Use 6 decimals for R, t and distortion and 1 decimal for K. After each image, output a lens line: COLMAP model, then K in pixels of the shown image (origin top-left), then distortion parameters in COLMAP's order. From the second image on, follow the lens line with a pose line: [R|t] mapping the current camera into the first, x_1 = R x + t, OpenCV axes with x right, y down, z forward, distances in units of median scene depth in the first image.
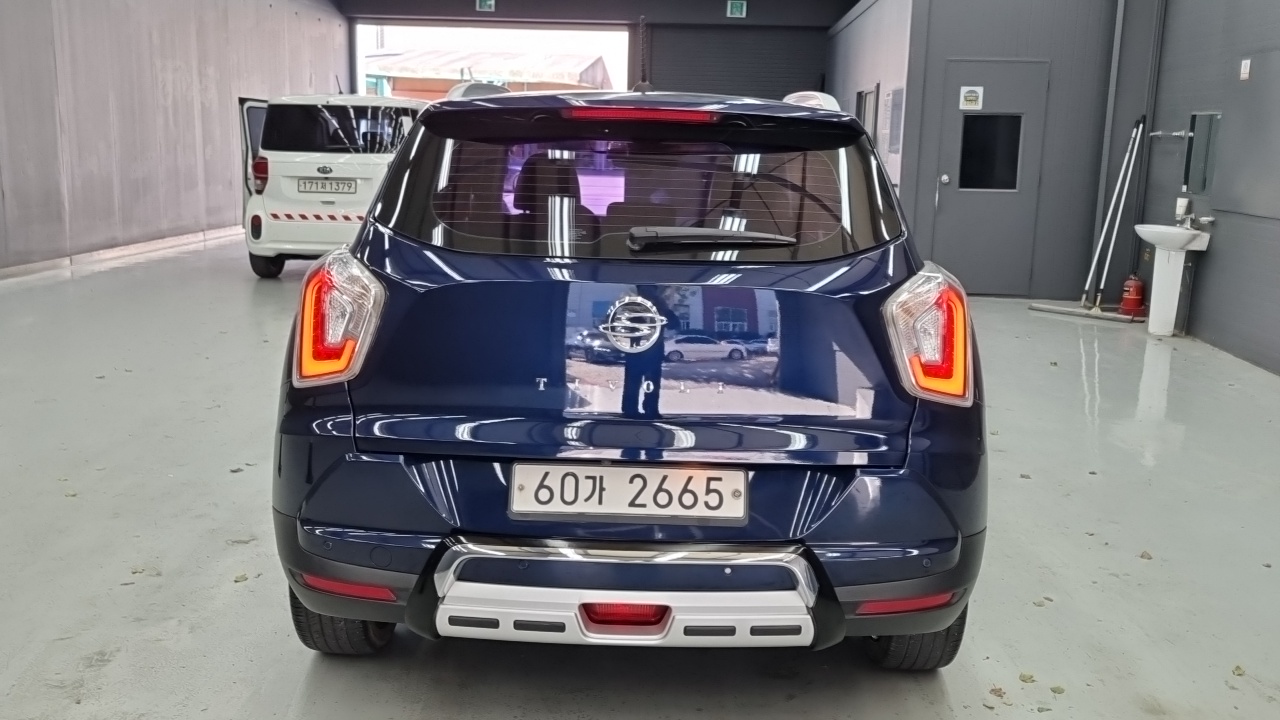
lens RADIAL K [[1125.6, 0, 681.1], [0, 1125.6, 356.1], [0, 0, 1]] dist [0.040972, 0.000370]
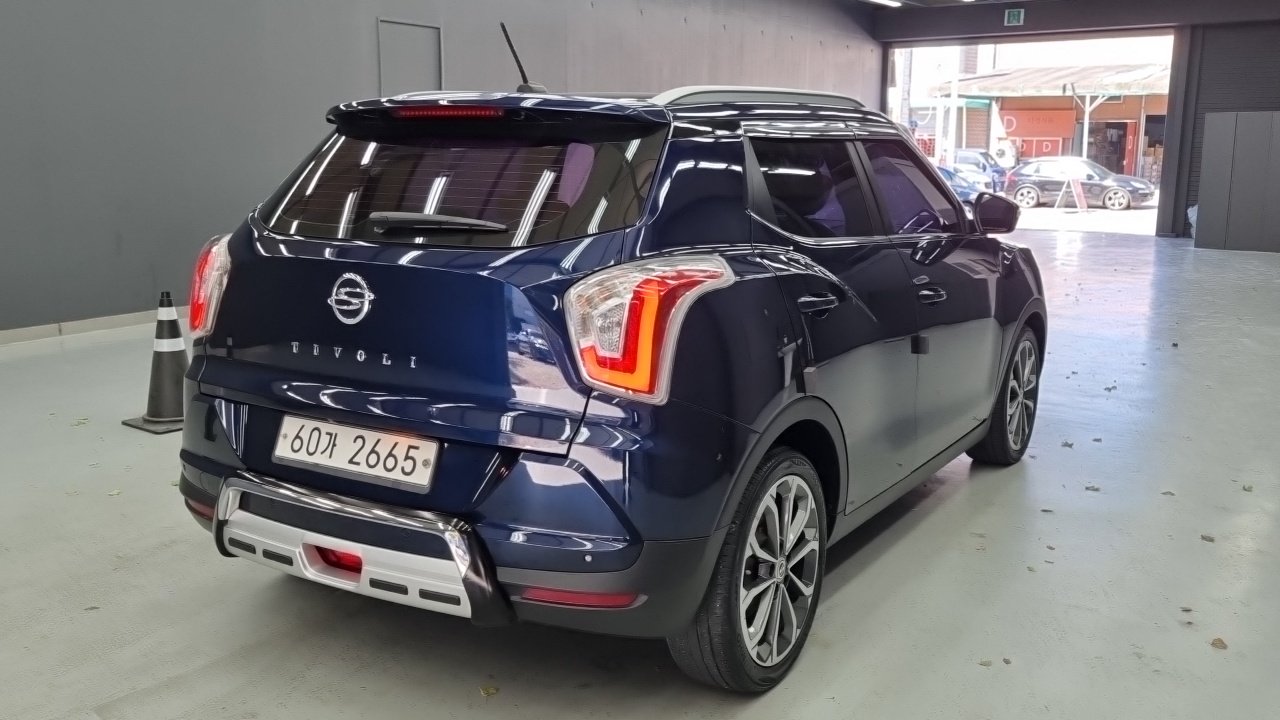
lens RADIAL K [[1125.6, 0, 681.1], [0, 1125.6, 356.1], [0, 0, 1]] dist [0.040972, 0.000370]
pose [[0.874424, 0.073042, -0.479632, 0.762053], [-0.081365, 0.996678, 0.003445, -0.001555], [0.478291, 0.036013, 0.877463, 0.177966]]
